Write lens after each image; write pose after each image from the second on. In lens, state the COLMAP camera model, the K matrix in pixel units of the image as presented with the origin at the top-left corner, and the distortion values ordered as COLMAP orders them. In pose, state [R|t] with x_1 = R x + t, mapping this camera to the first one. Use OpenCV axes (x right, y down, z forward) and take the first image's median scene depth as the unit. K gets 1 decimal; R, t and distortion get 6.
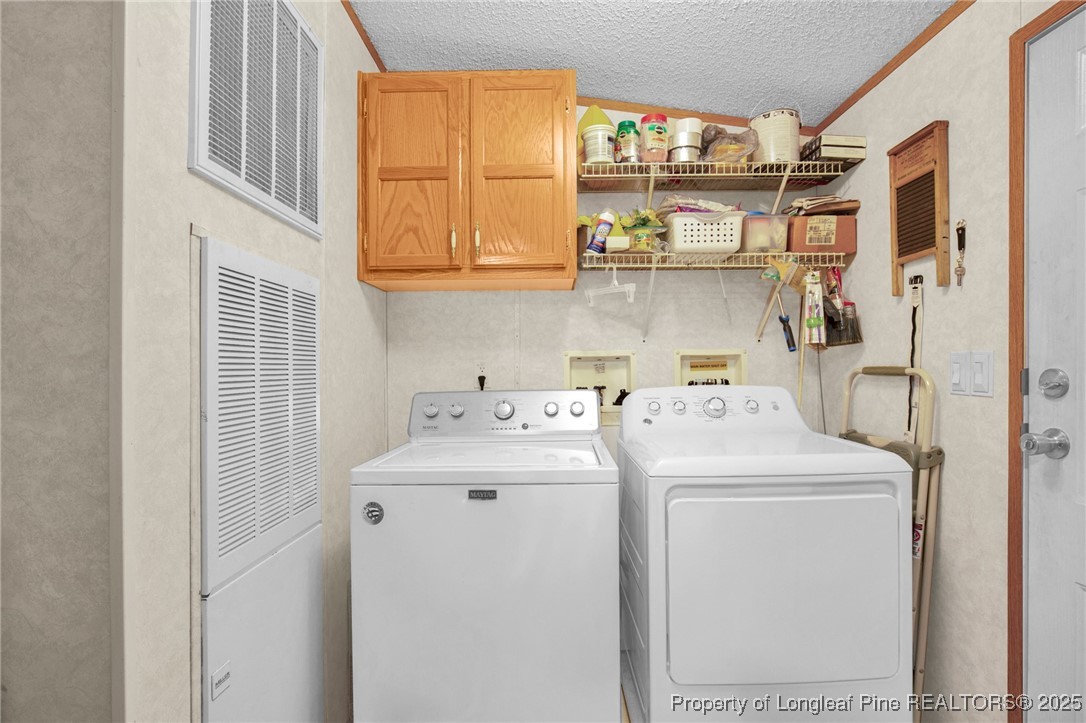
lens RADIAL K [[540.7, 0, 545.7], [0, 540.7, 364.4], [0, 0, 1]] dist [-0.015204, -0.001936]
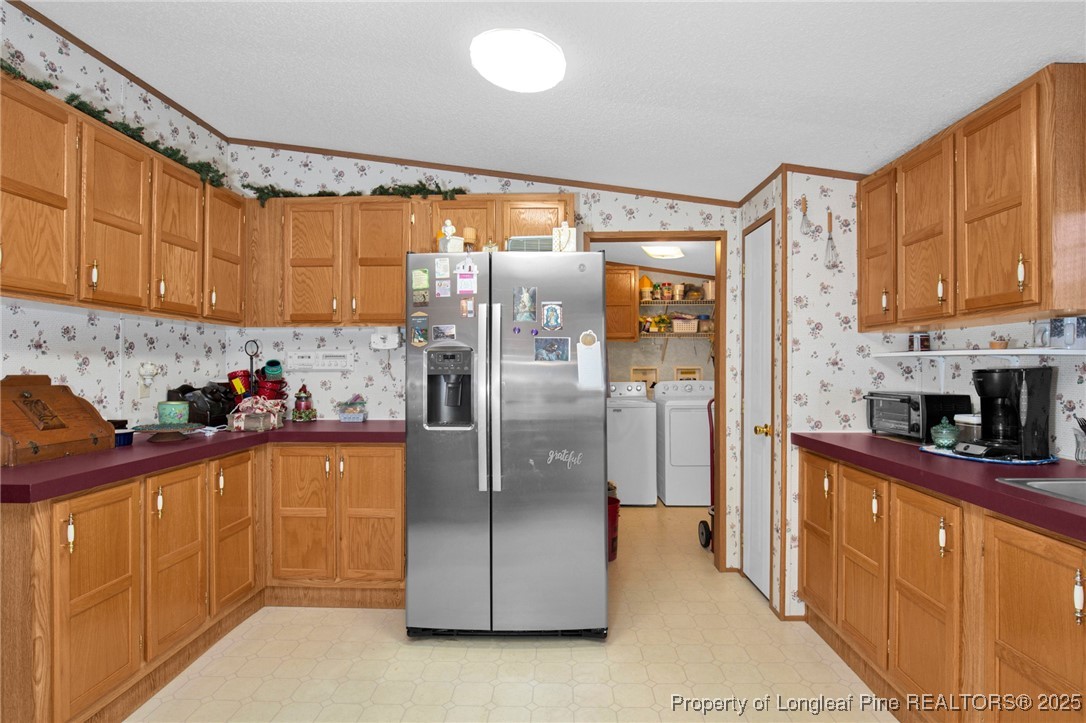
lens RADIAL K [[540.7, 0, 541.7], [0, 540.7, 363.7], [0, 0, 1]] dist [-0.015204, -0.001936]
pose [[0.999257, 0.007292, -0.037837, -0.329299], [-0.007111, 0.999963, 0.004938, -0.054138], [0.037871, -0.004665, 0.999272, -1.776337]]
